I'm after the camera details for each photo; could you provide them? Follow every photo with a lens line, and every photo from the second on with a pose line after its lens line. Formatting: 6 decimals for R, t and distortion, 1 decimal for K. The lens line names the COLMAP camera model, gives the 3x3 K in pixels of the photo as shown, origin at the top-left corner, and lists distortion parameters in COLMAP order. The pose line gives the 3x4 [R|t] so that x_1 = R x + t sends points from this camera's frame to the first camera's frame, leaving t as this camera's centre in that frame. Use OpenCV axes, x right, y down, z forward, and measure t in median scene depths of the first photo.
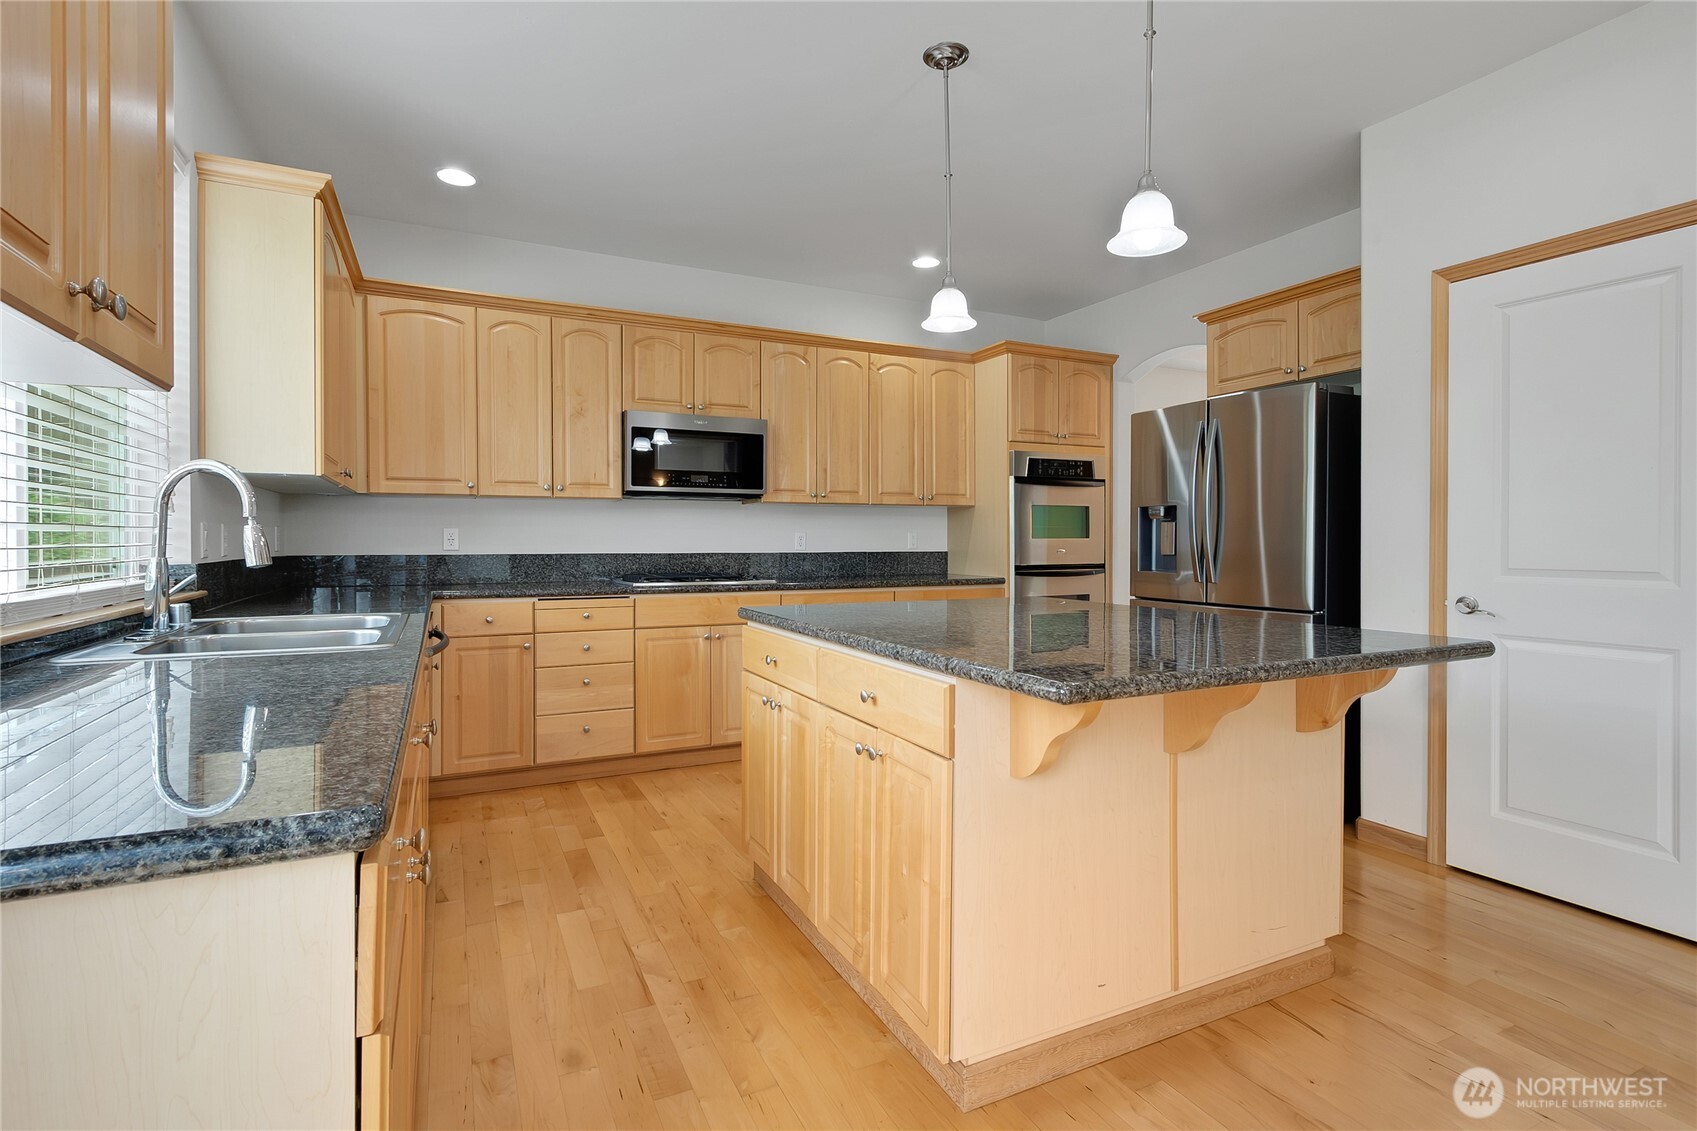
lens RADIAL K [[812.8, 0, 841.5], [0, 812.8, 540.5], [0, 0, 1]] dist [0.000419, -0.000324]
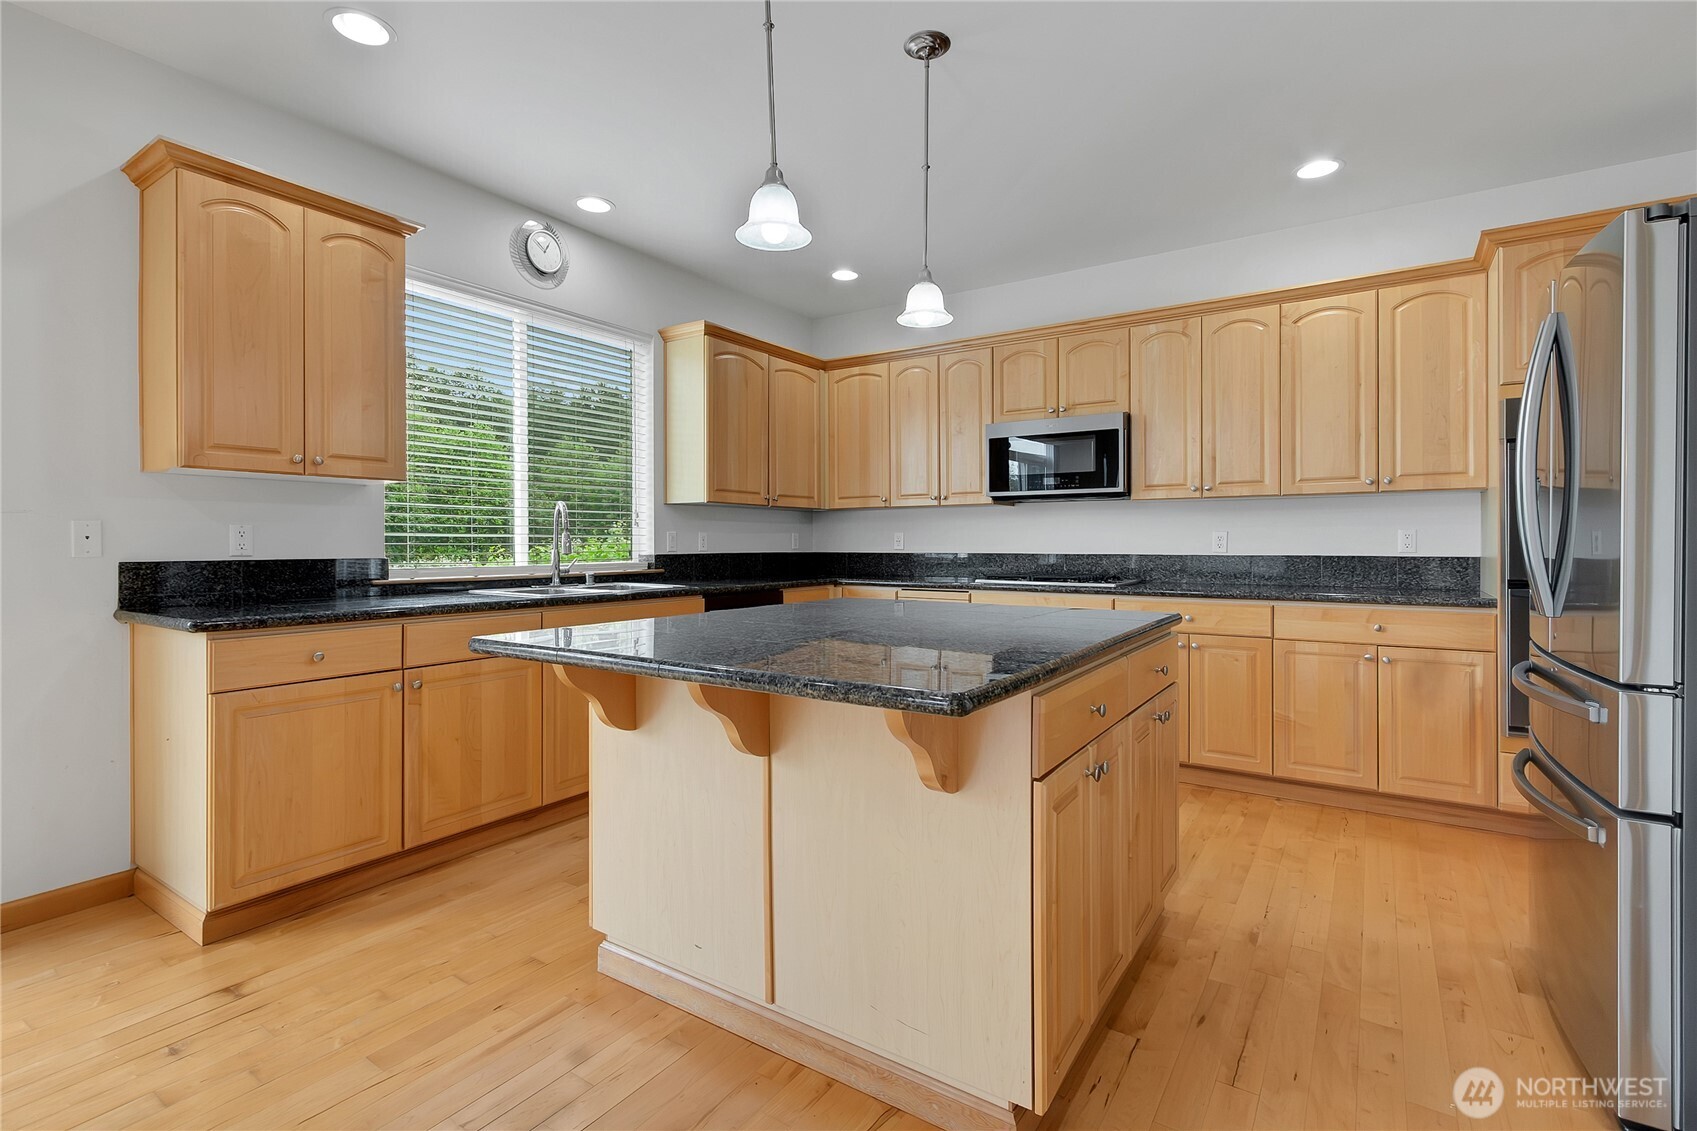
lens RADIAL K [[812.8, 0, 841.5], [0, 812.8, 540.5], [0, 0, 1]] dist [0.000419, -0.000324]
pose [[0.495163, -0.002767, -0.868796, 0.555211], [0.002050, 0.999996, -0.002016, 0.000197], [0.868798, -0.000783, 0.495167, 0.253667]]
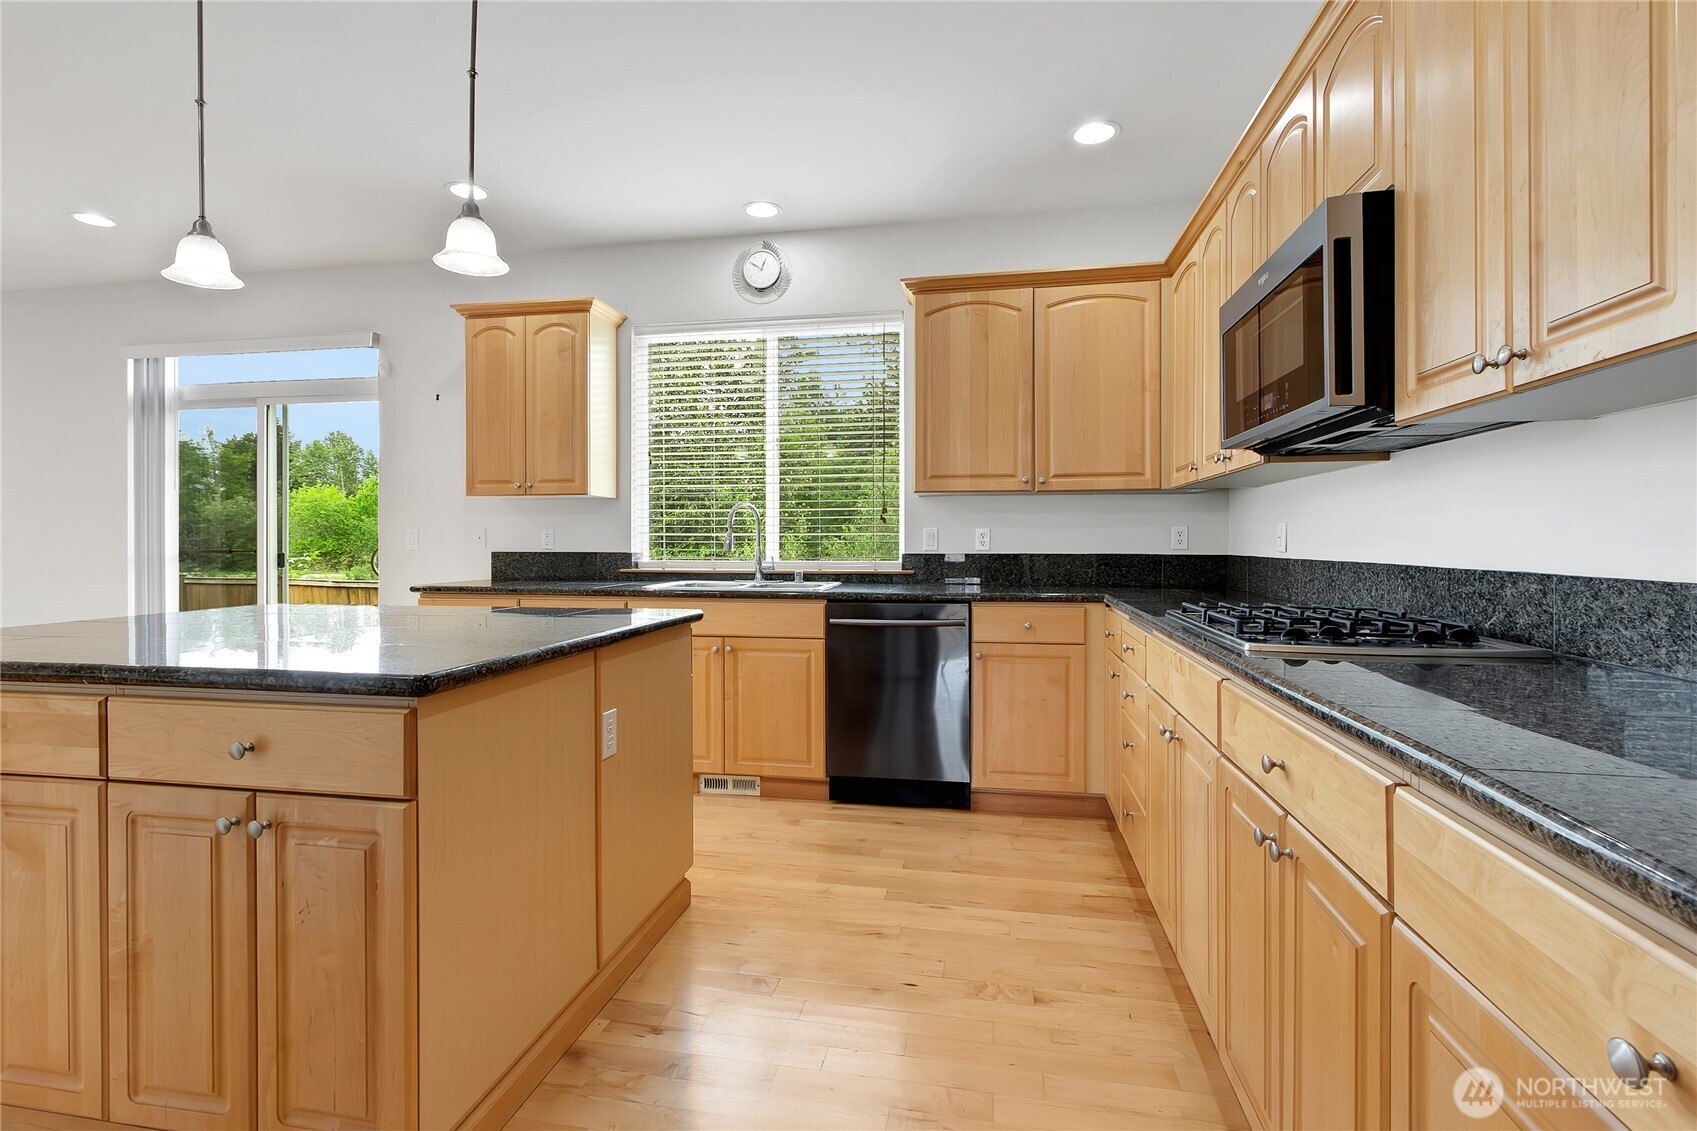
lens RADIAL K [[793.5, 0, 826.0], [0, 793.5, 542.9], [0, 0, 1]] dist [-0.000147, 0.000433]
pose [[-0.615939, 0.001784, -0.787792, 0.314600], [0.001595, 0.999998, 0.001018, 0.002039], [0.787792, -0.000629, -0.615941, 1.030286]]
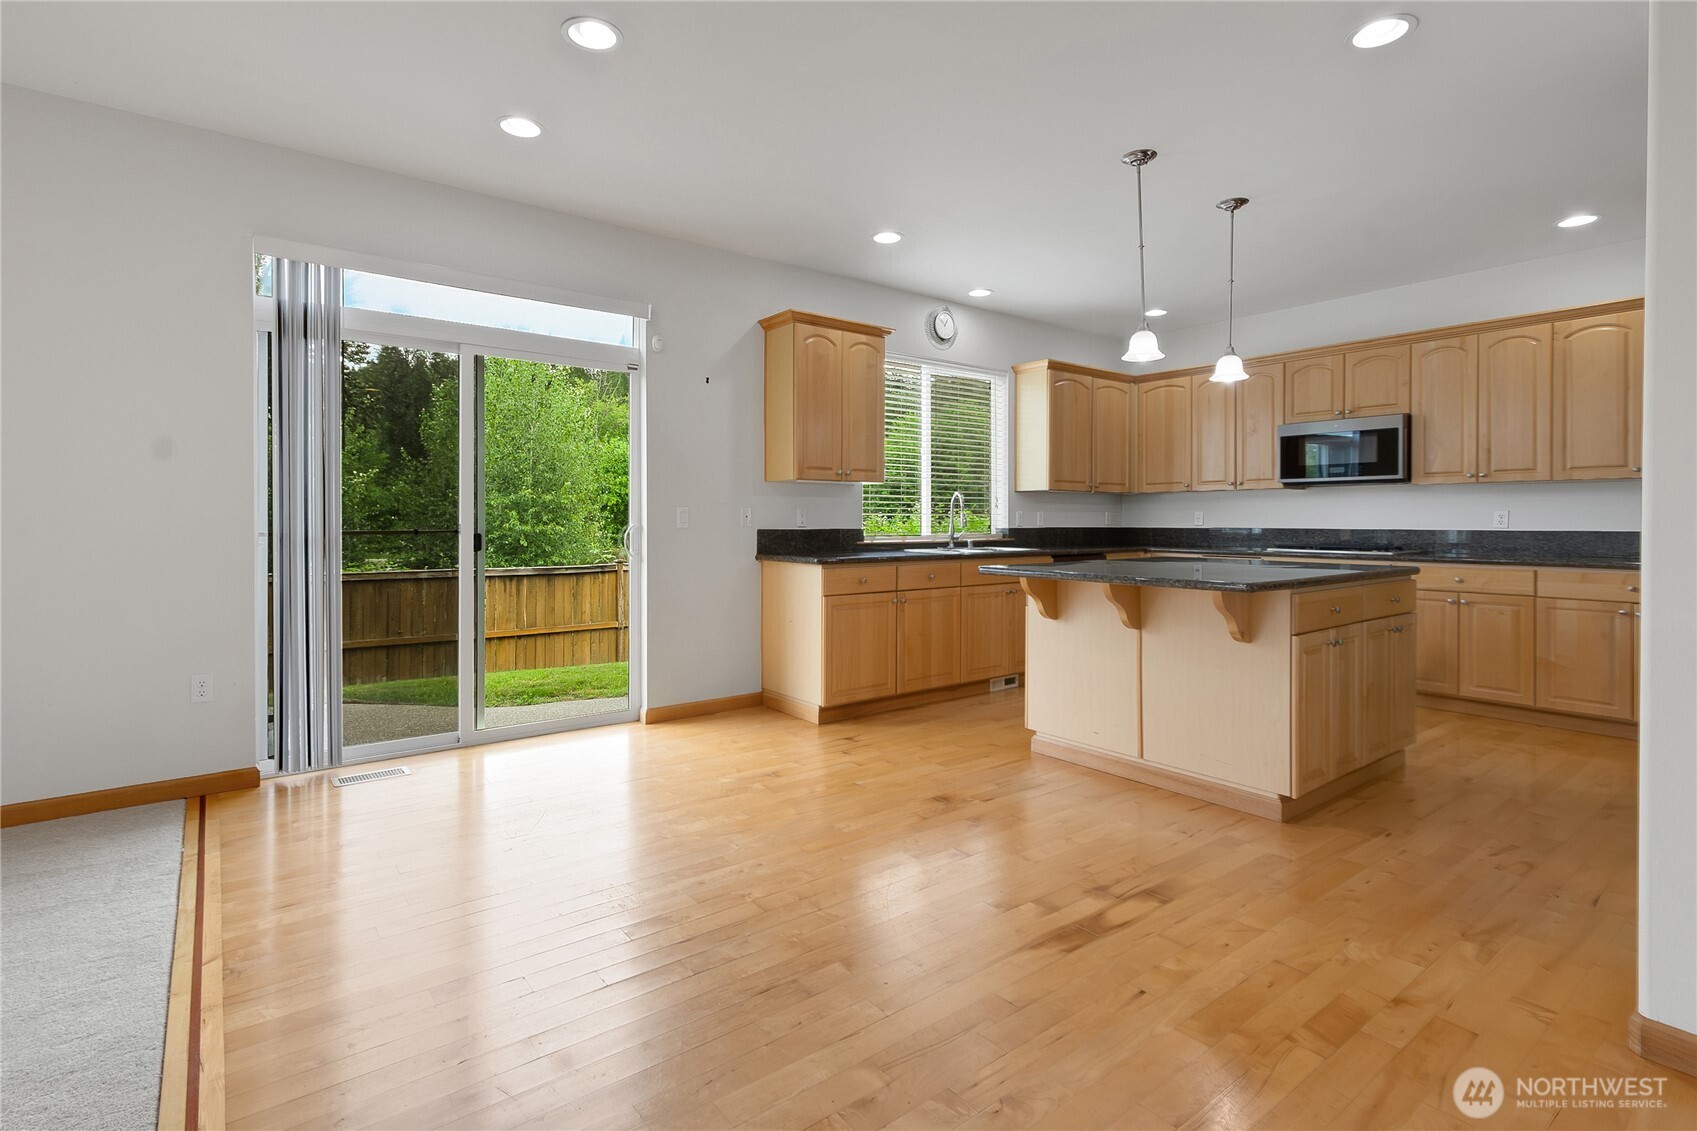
lens RADIAL K [[829.0, 0, 814.4], [0, 829.0, 527.7], [0, 0, 1]] dist [0.003785, 0.000489]
pose [[0.173053, 0.009025, -0.984871, 0.920922], [0.000964, 0.999956, 0.009332, 0.001088], [0.984912, -0.002565, 0.173037, -0.028414]]
